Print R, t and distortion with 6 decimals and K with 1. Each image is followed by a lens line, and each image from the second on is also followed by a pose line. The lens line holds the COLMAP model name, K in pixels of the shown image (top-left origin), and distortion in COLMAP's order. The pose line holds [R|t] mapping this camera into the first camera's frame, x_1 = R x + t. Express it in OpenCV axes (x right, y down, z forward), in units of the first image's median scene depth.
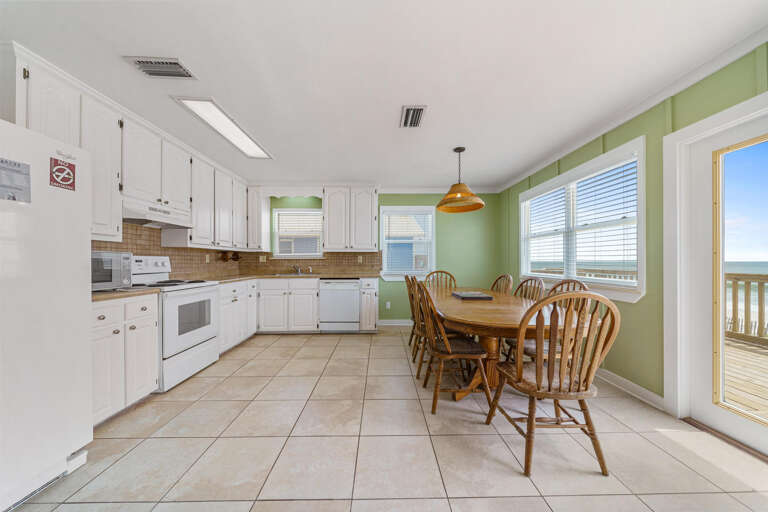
lens RADIAL K [[269.1, 0, 386.4], [0, 269.1, 259.4], [0, 0, 1]] dist [-0.001430, -0.000075]
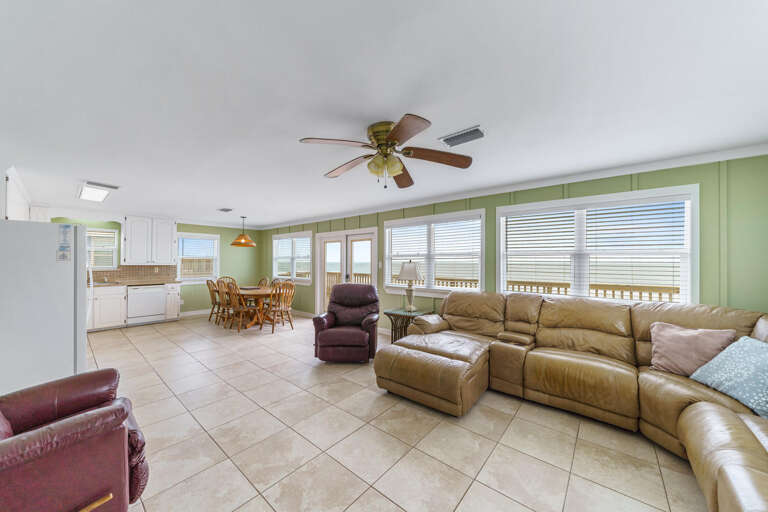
lens RADIAL K [[269.1, 0, 386.4], [0, 269.1, 259.4], [0, 0, 1]] dist [-0.001430, -0.000075]
pose [[0.659608, 0.007804, 0.751569, -0.405780], [-0.008887, 0.999957, -0.002583, -0.069968], [-0.751557, -0.004975, 0.659649, -0.864808]]
